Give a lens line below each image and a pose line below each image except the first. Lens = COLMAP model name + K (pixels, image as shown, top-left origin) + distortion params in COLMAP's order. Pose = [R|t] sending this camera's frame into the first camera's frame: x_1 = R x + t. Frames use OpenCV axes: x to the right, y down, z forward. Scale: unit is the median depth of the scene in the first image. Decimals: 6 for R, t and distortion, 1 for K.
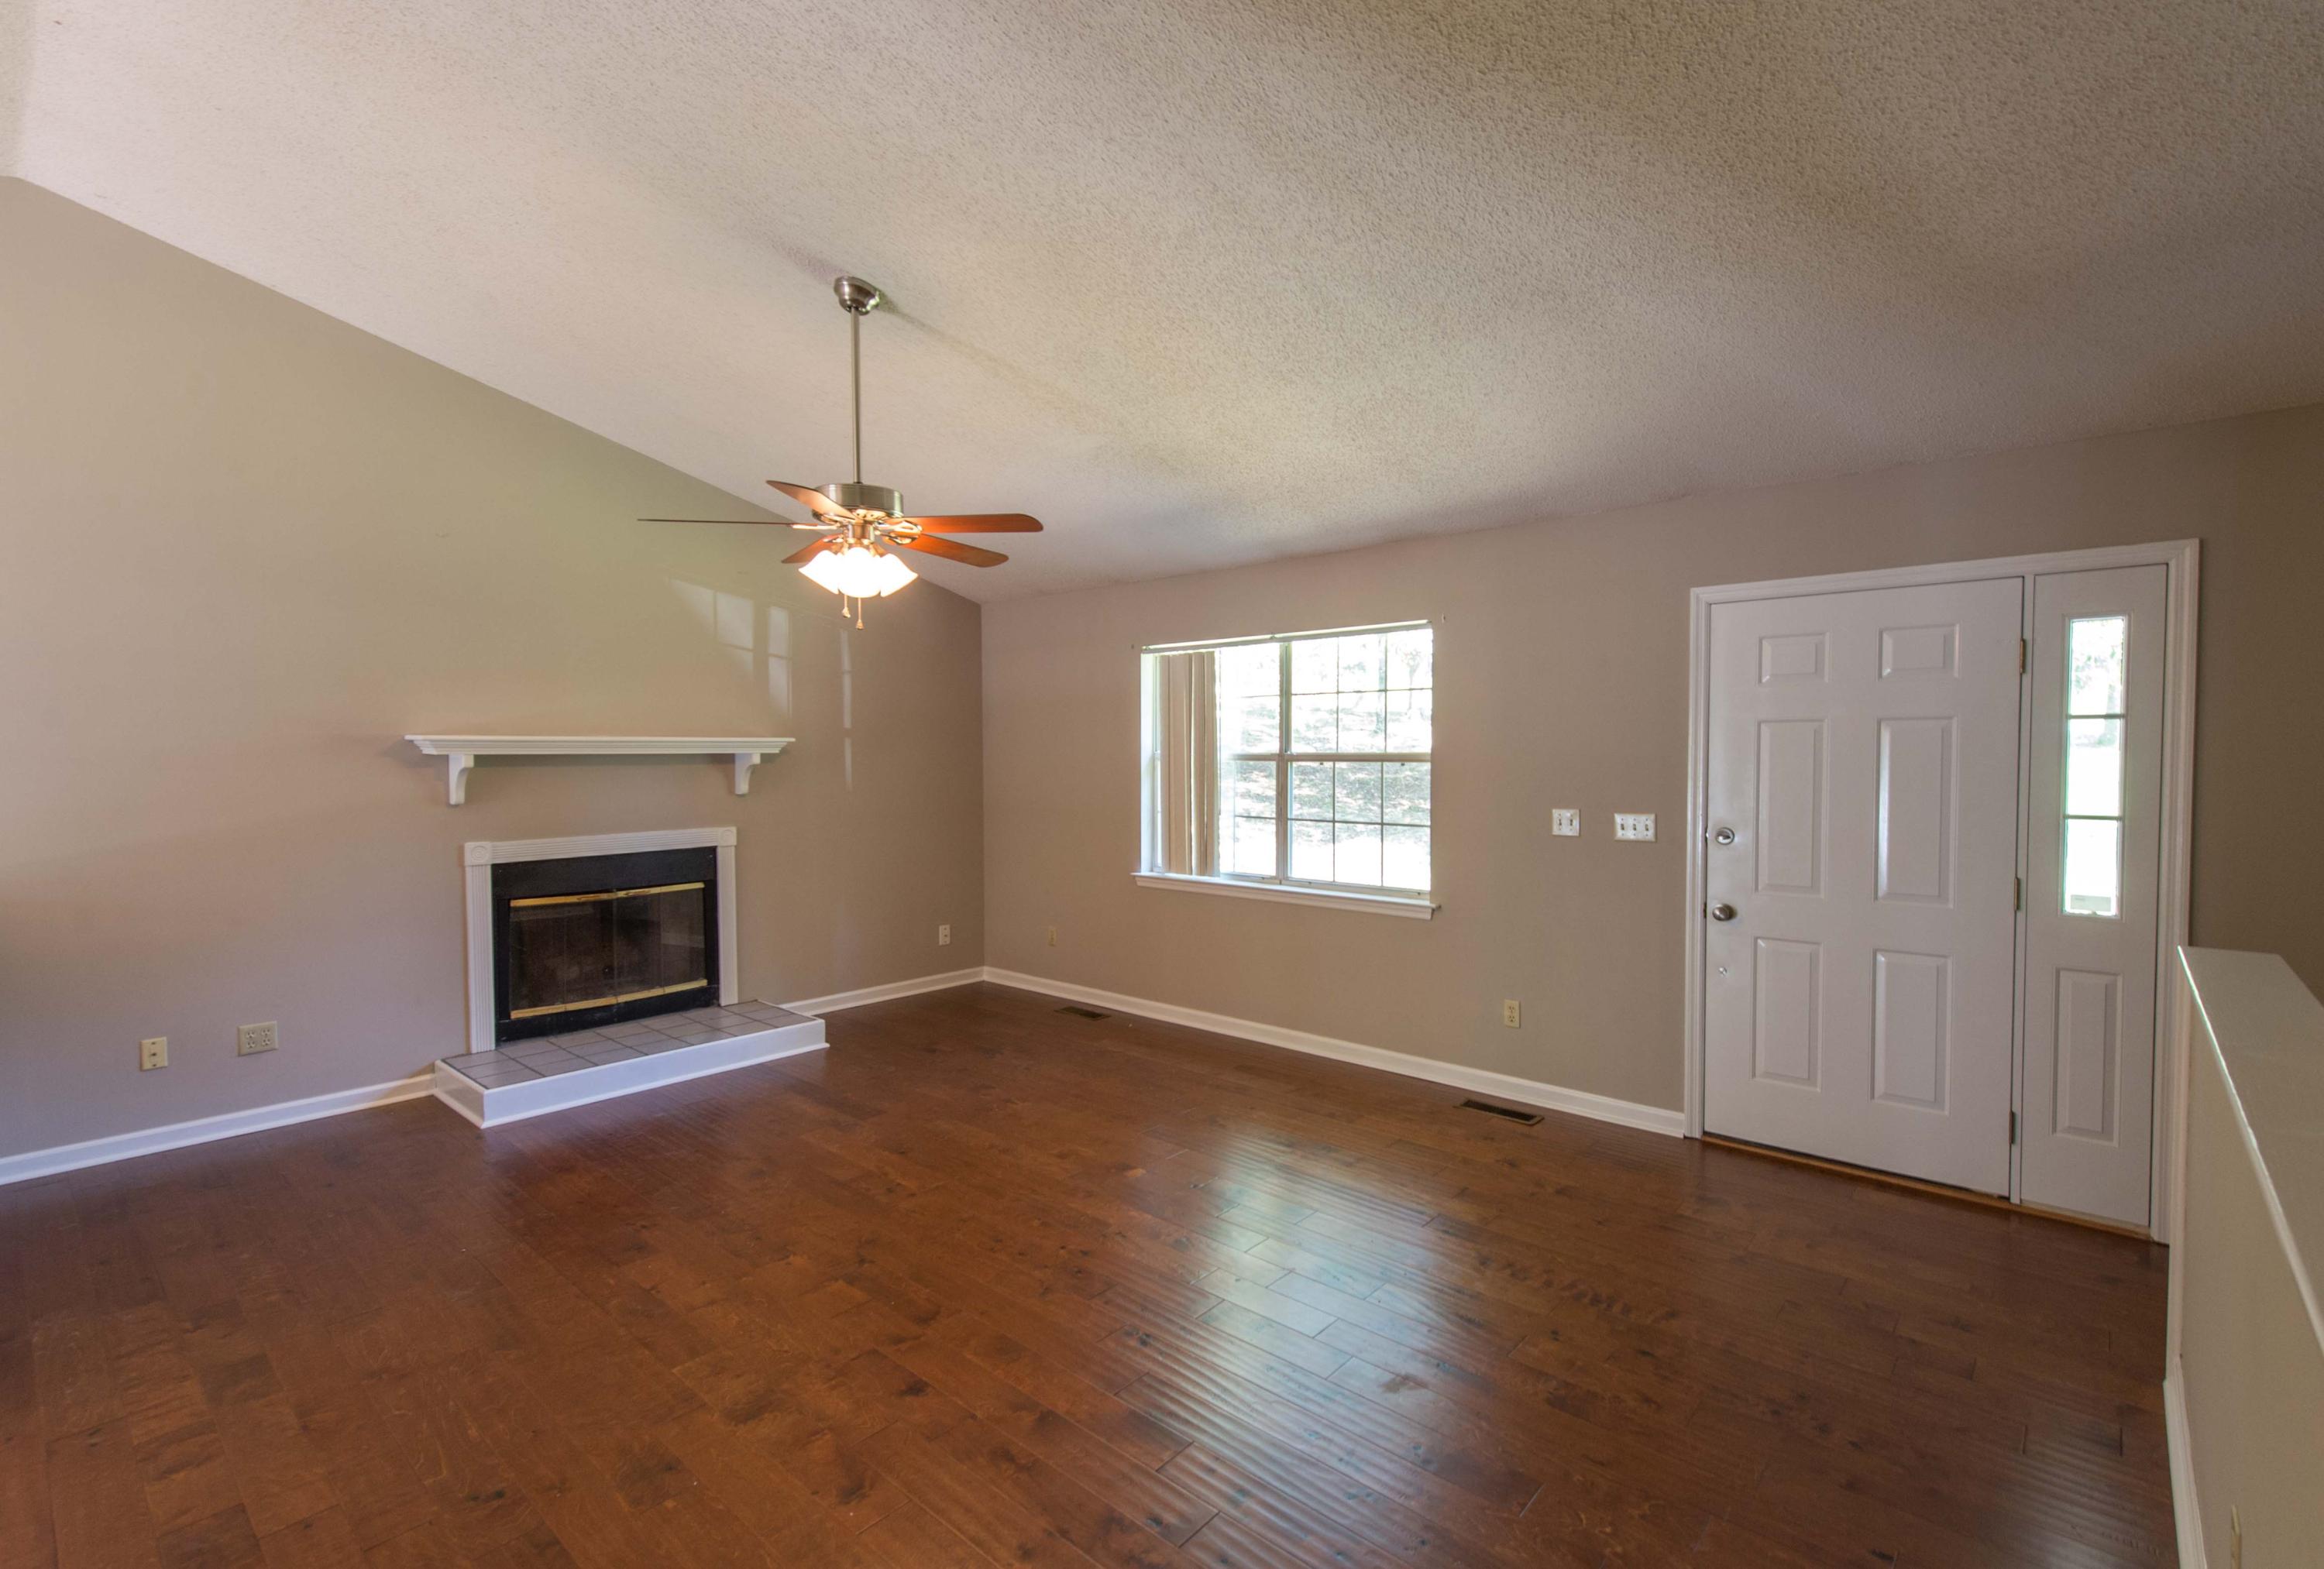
lens RADIAL K [[1059.9, 0, 1162.0], [0, 1059.9, 784.5], [0, 0, 1]] dist [0.000052, 0.000031]
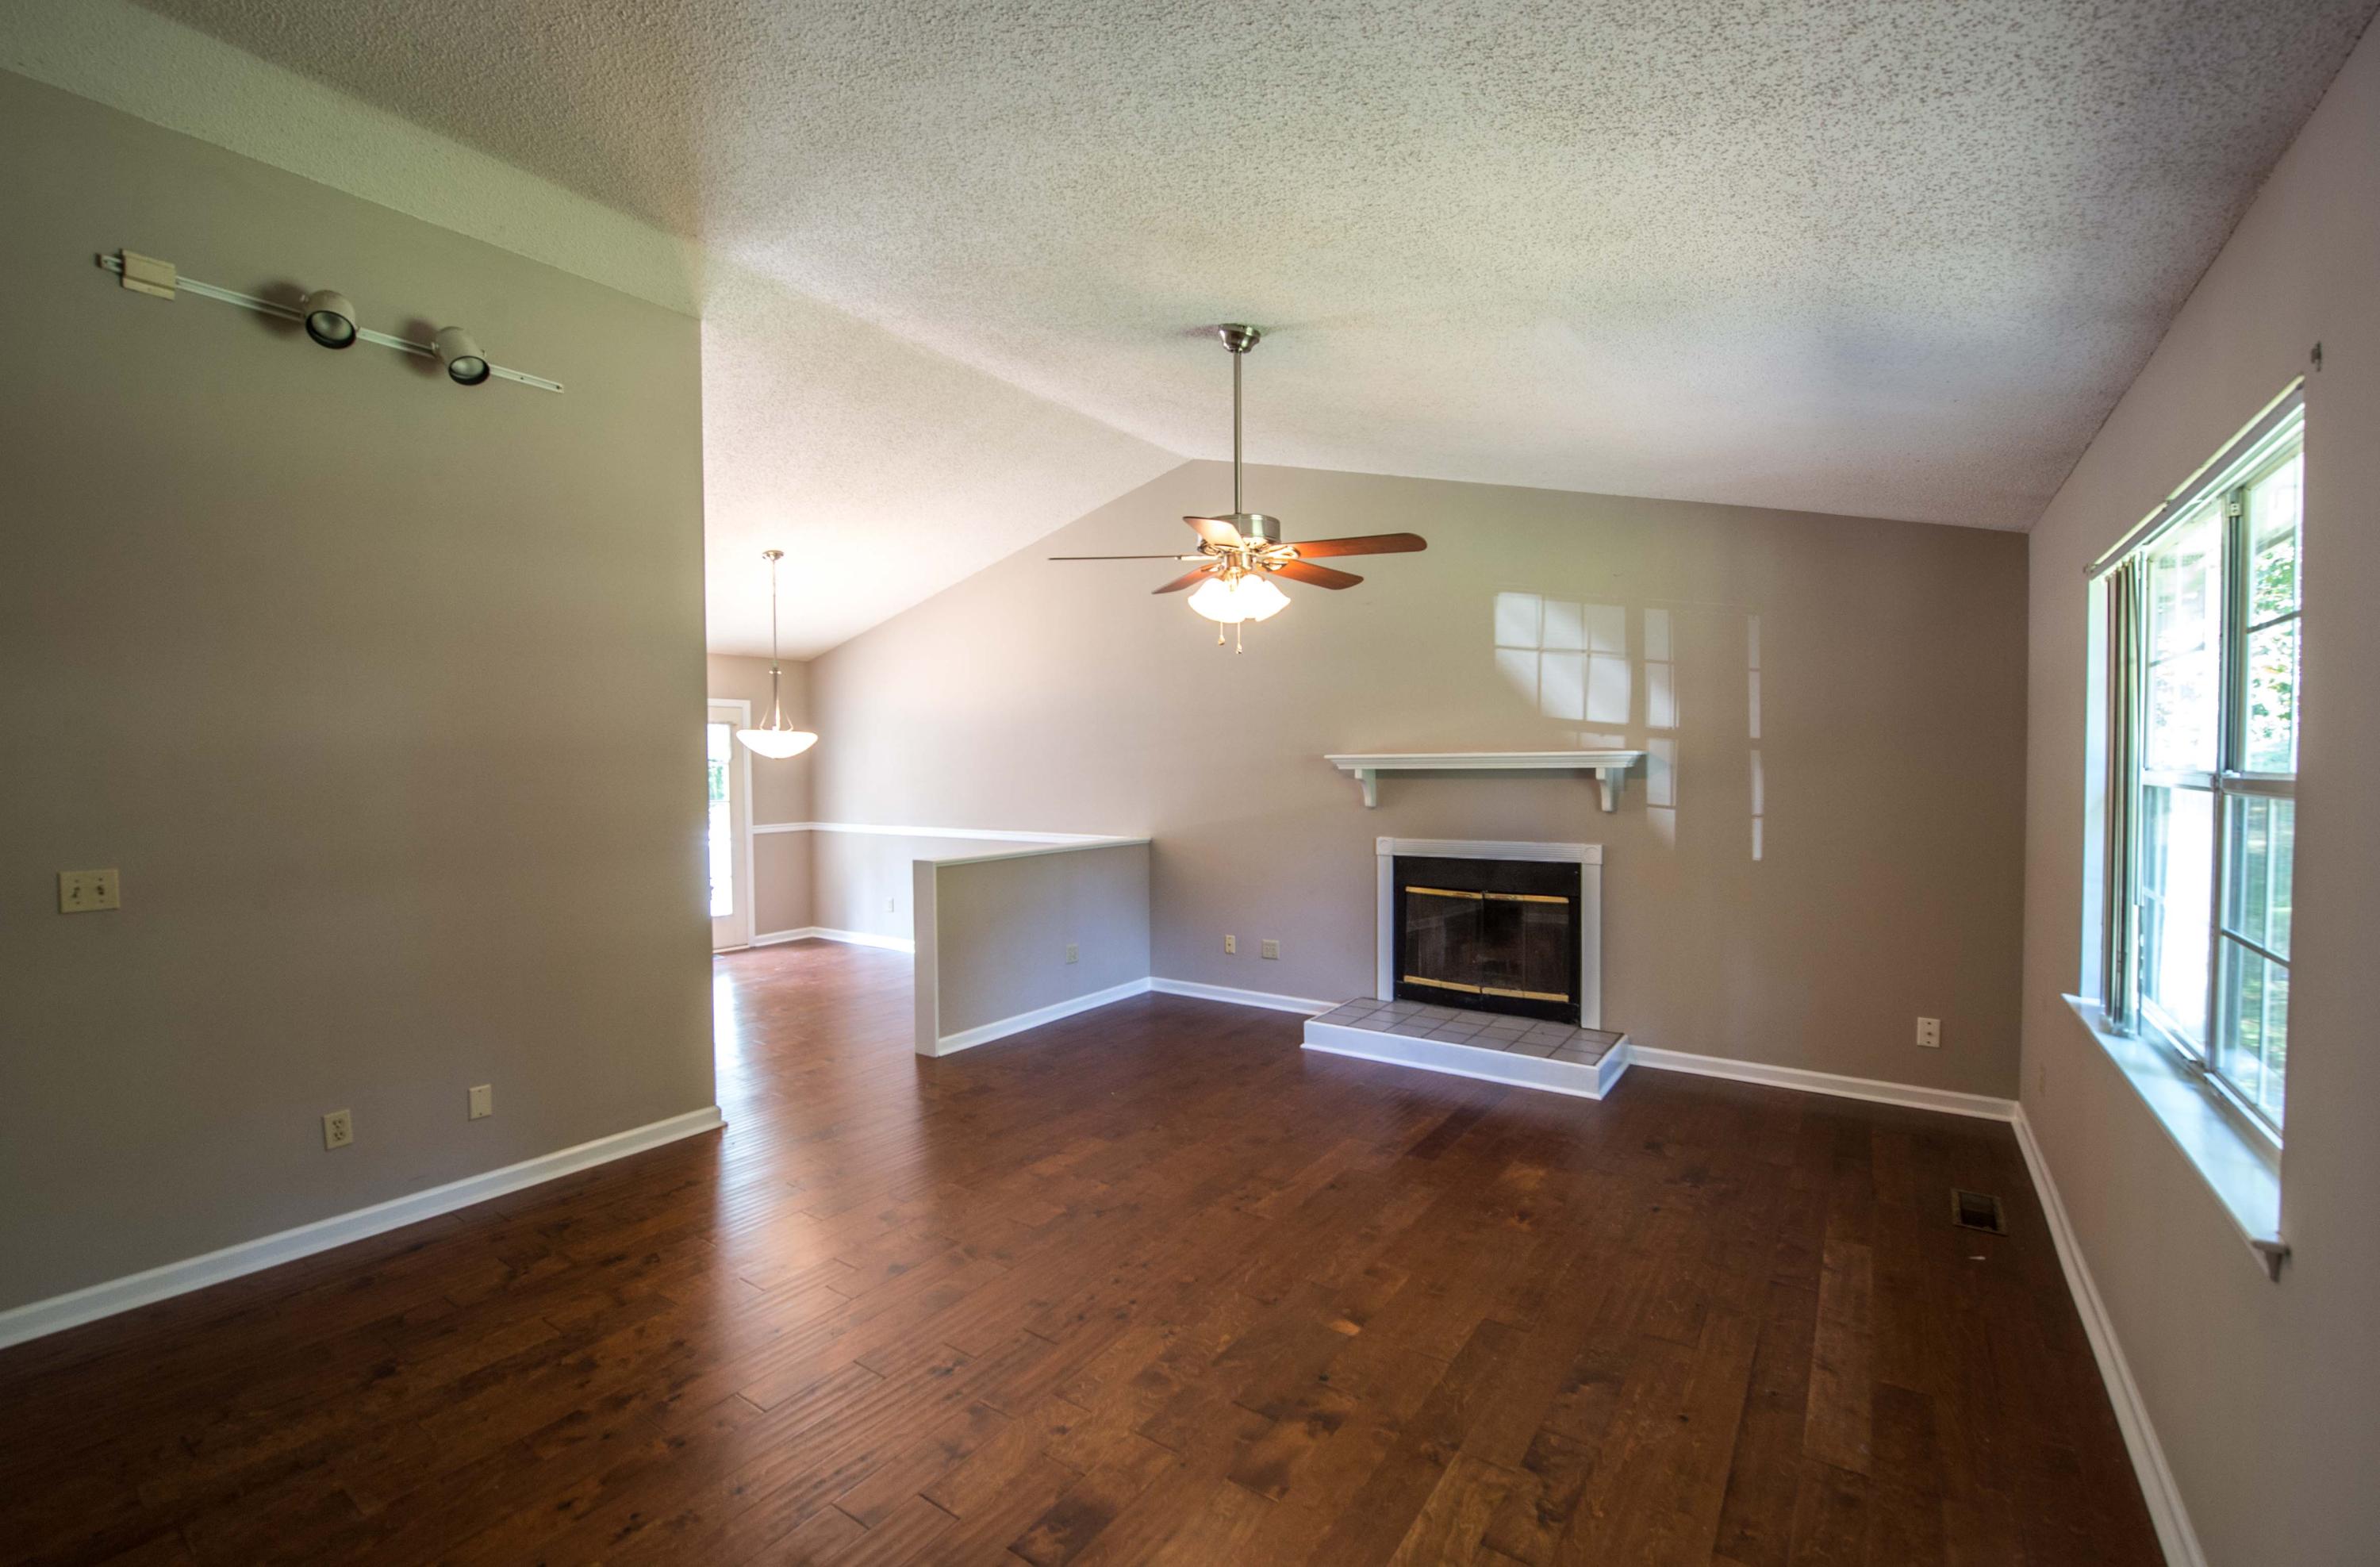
lens RADIAL K [[977.9, 0, 1190.0], [0, 977.9, 783.5], [0, 0, 1]] dist [-0.015201, -0.000043]
pose [[0.120094, 0.017212, -0.992613, 0.485310], [-0.027822, 0.999515, 0.013965, -0.019913], [0.992373, 0.025939, 0.120514, 0.603690]]
